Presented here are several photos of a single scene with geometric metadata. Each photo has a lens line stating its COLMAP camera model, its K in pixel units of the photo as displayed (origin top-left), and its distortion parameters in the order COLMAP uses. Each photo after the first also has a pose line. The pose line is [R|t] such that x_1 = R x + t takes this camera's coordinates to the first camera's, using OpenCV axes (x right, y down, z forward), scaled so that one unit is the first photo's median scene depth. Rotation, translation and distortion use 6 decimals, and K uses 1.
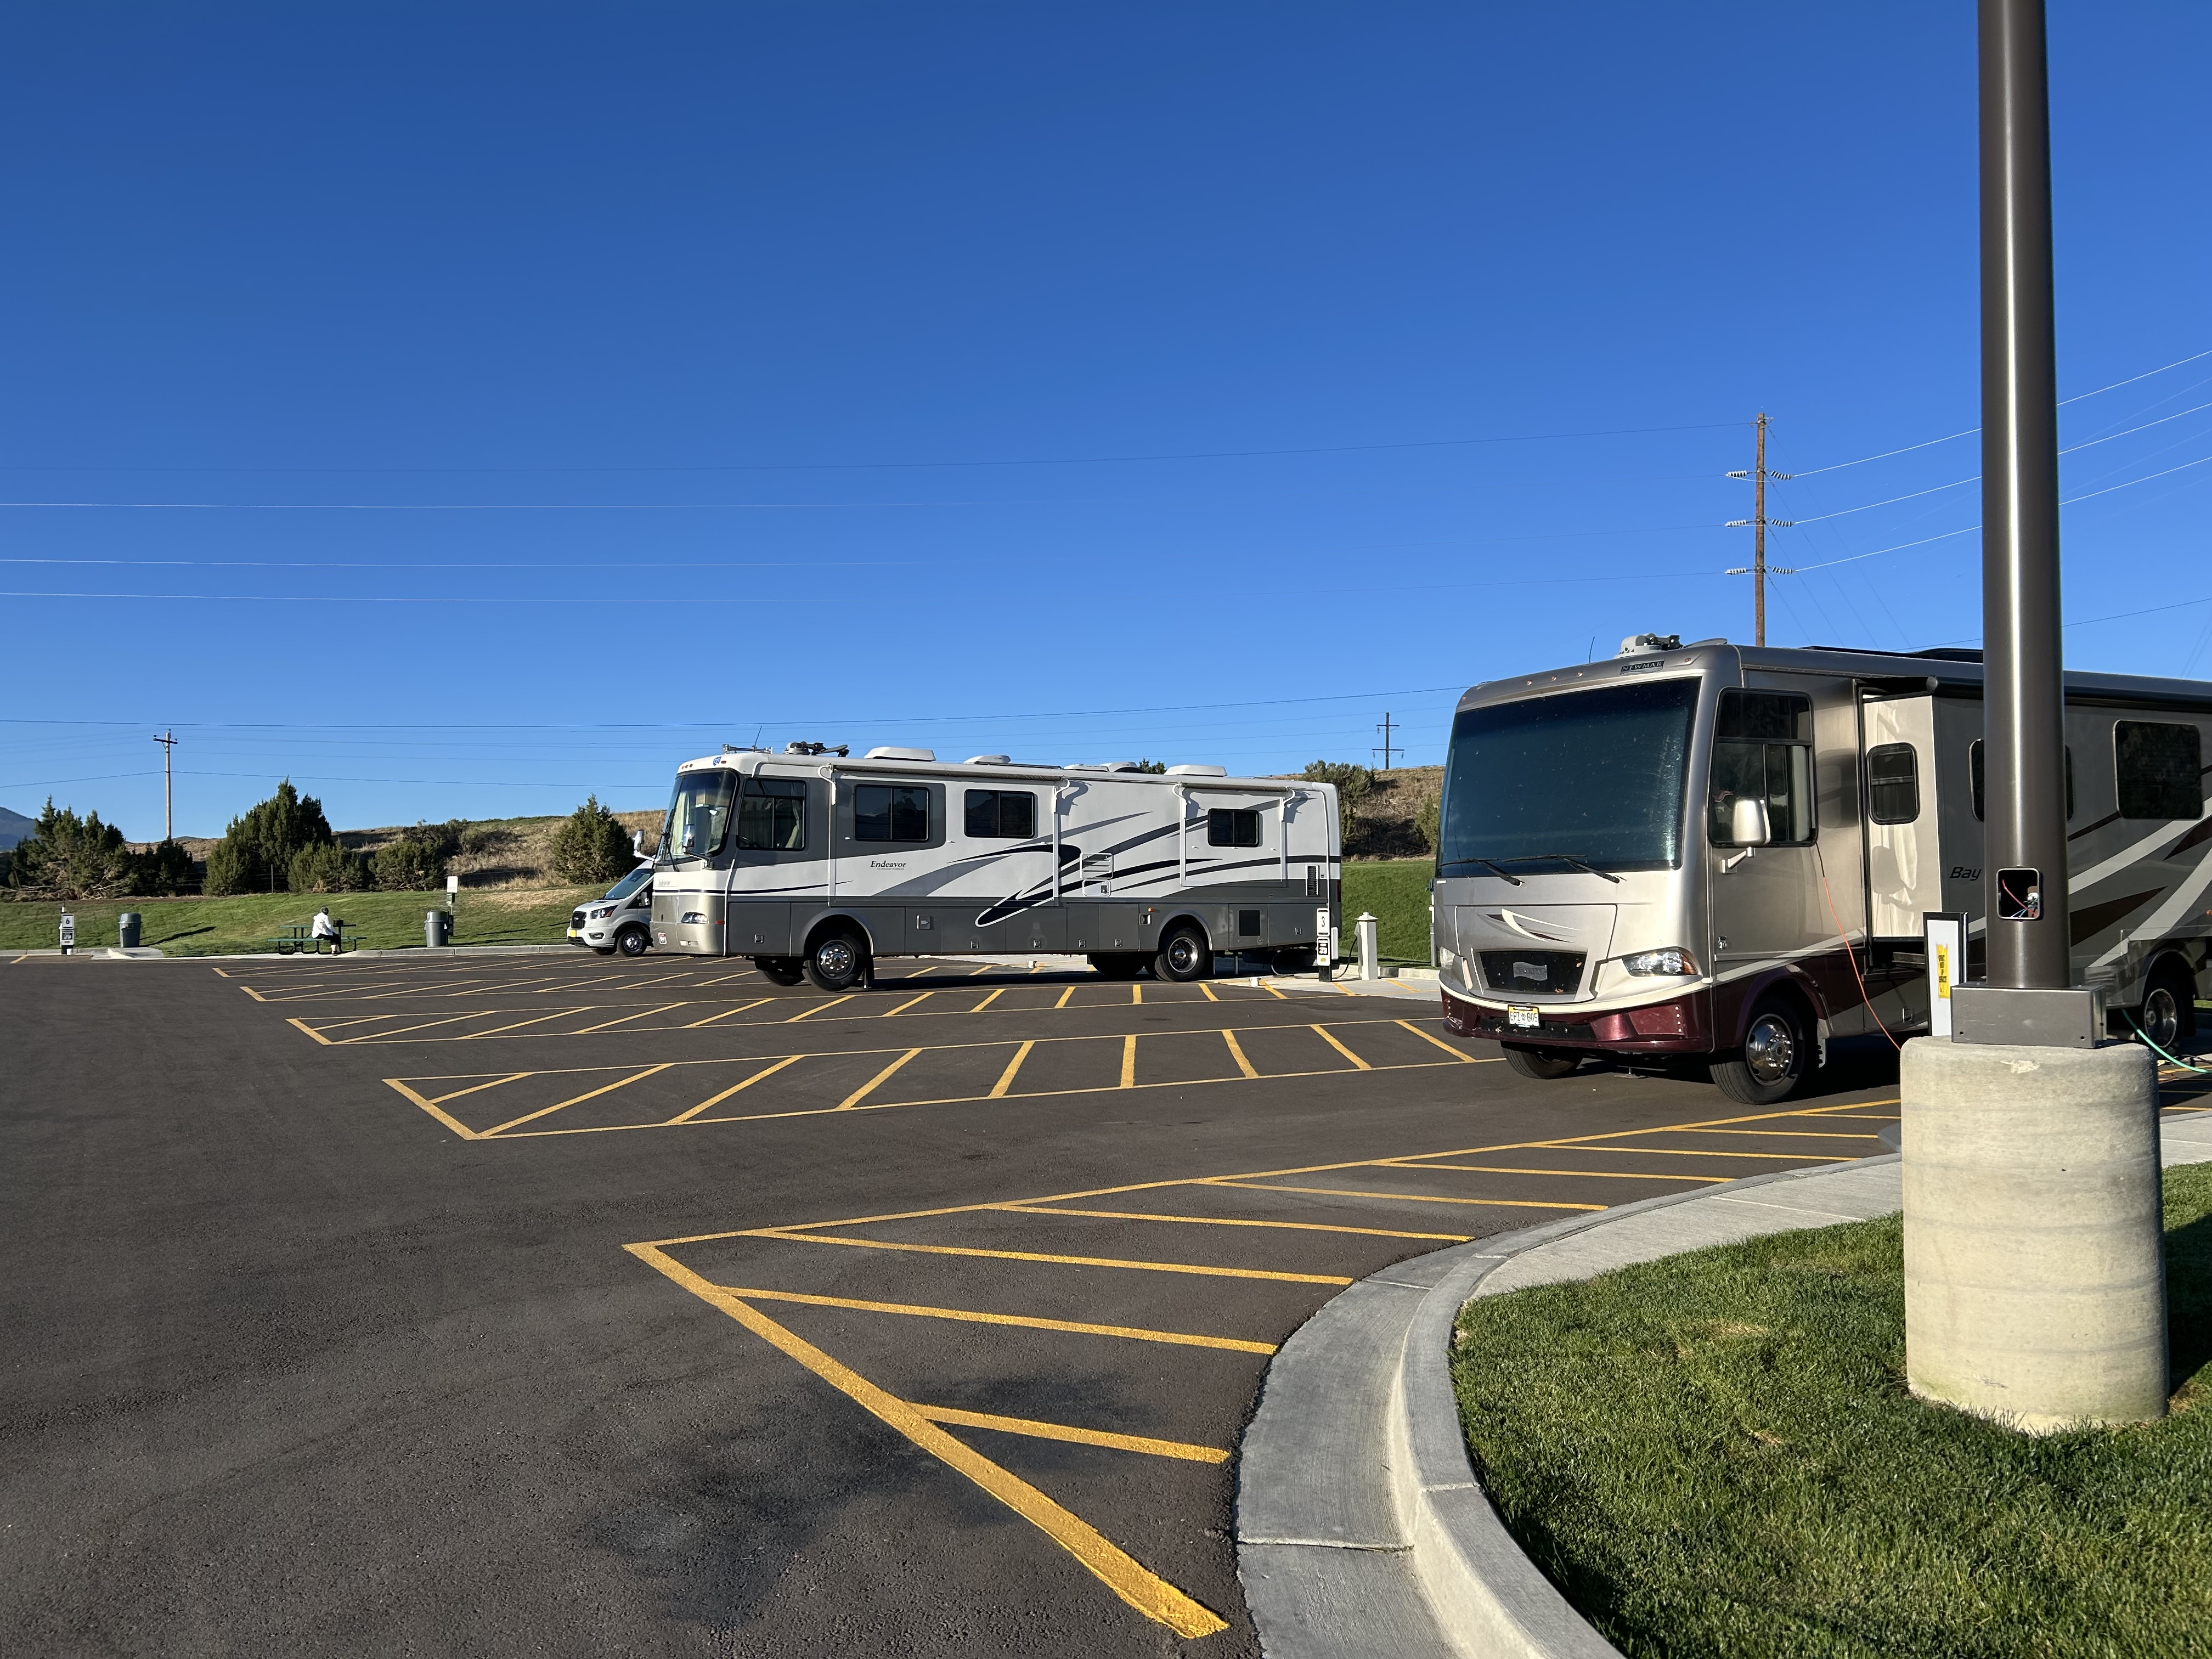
lens RADIAL K [[1714.1, 0, 1113.0], [0, 1714.1, 838.6], [0, 0, 1]] dist [0.011452, -0.027621]
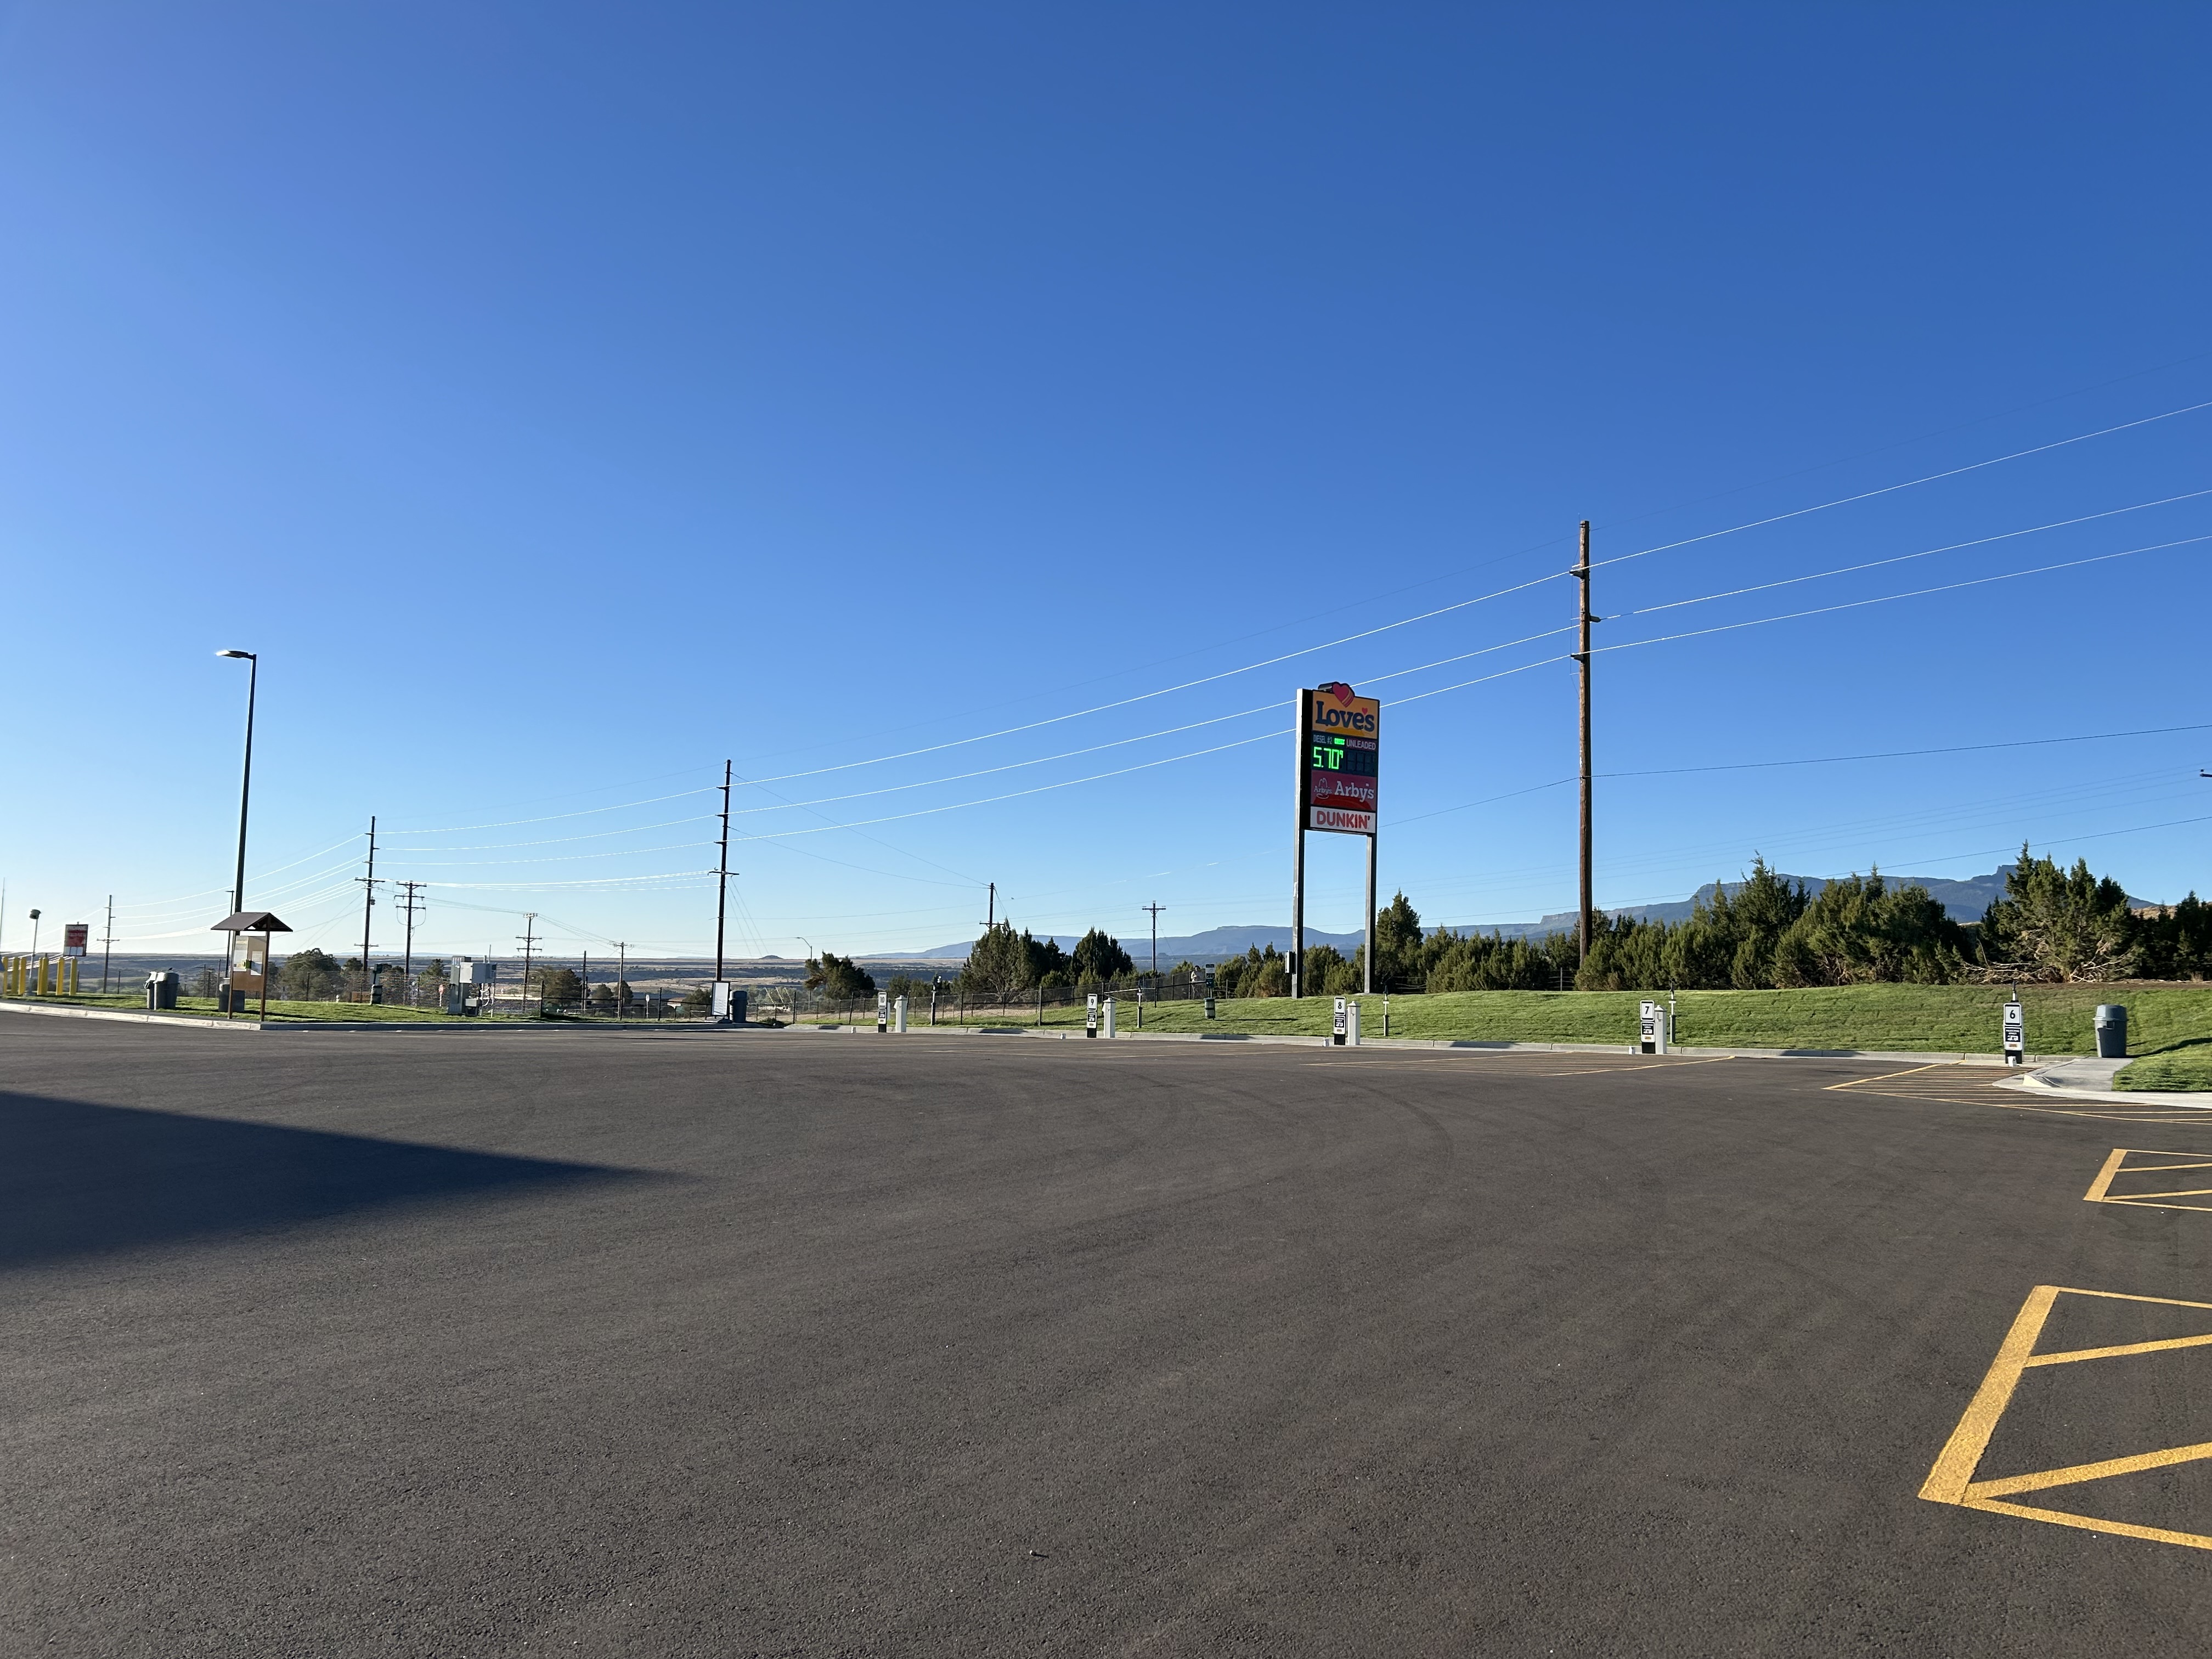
lens RADIAL K [[1714.1, 0, 1109.6], [0, 1714.1, 833.6], [0, 0, 1]] dist [0.011452, -0.027621]
pose [[0.455163, -0.057890, -0.888524, -0.223317], [0.011997, 0.998192, -0.058890, 0.016924], [0.890327, 0.016145, 0.455035, 0.494801]]
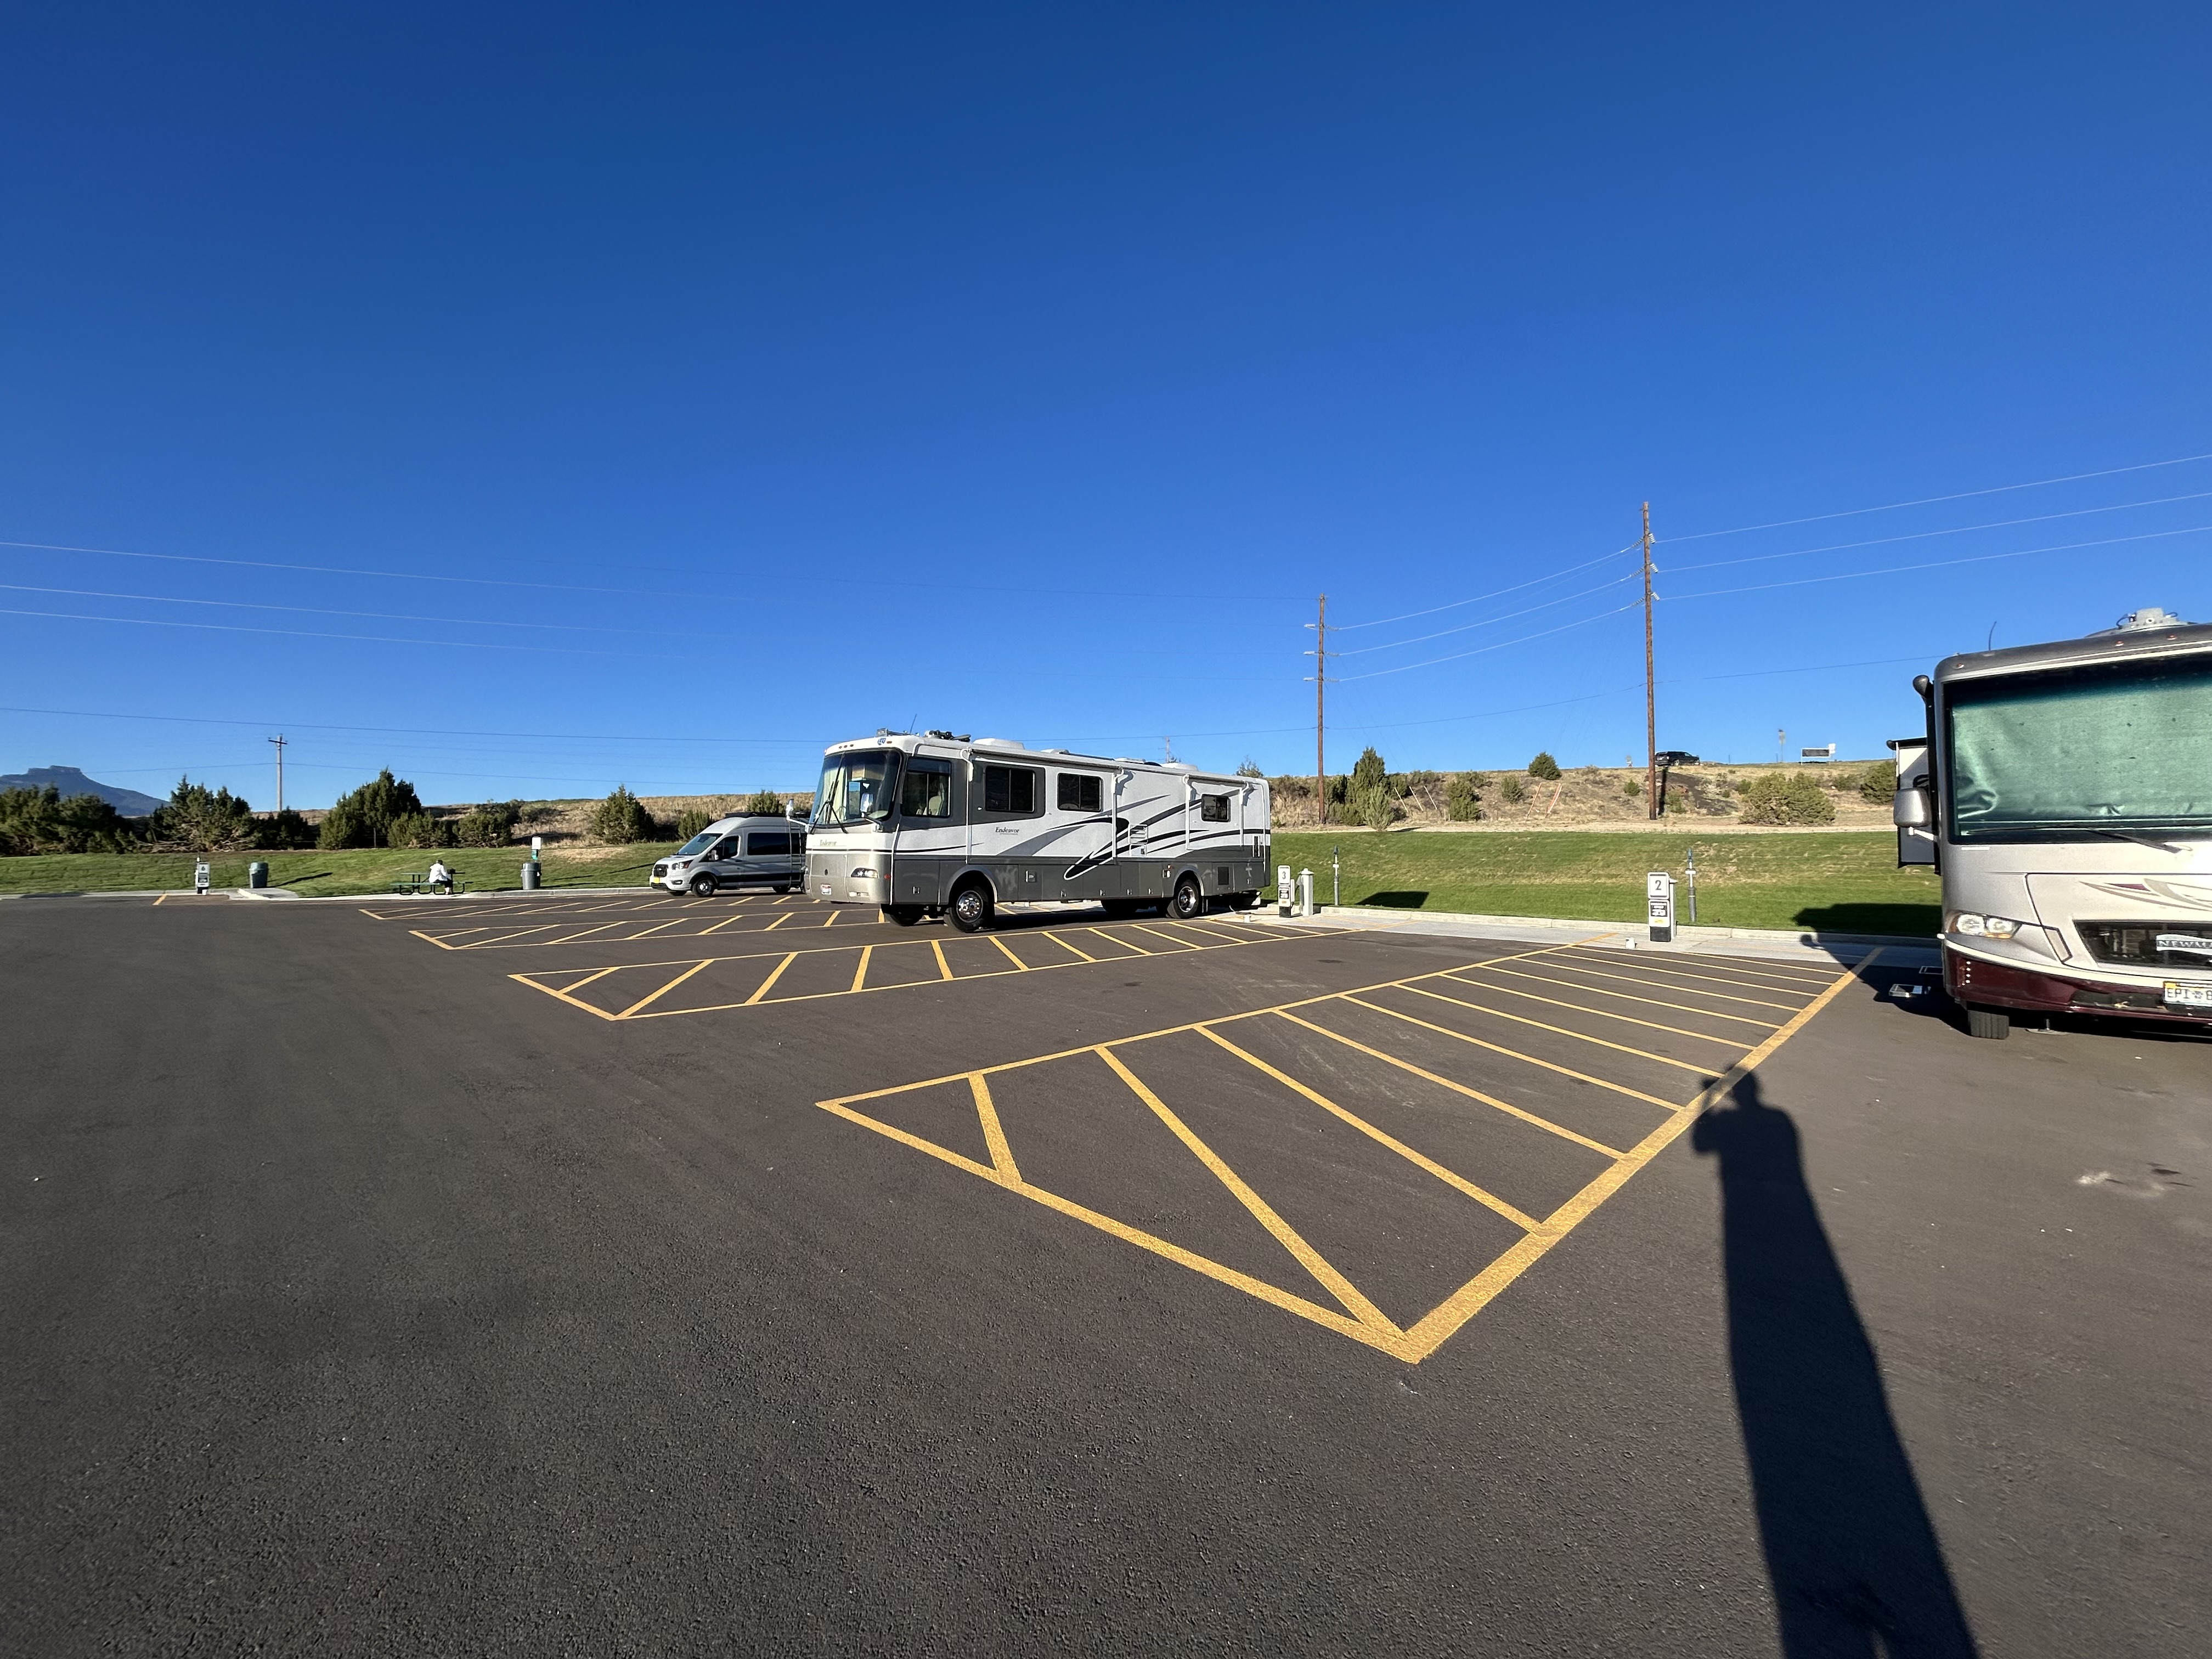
lens RADIAL K [[898.8, 0, 1102.3], [0, 898.8, 830.6], [0, 0, 1]] dist [-0.009533, 0.000993]
pose [[0.968697, 0.013550, 0.247875, -0.149801], [-0.015248, 0.999872, 0.004931, 0.007217], [-0.247776, -0.008556, 0.968780, 0.227037]]
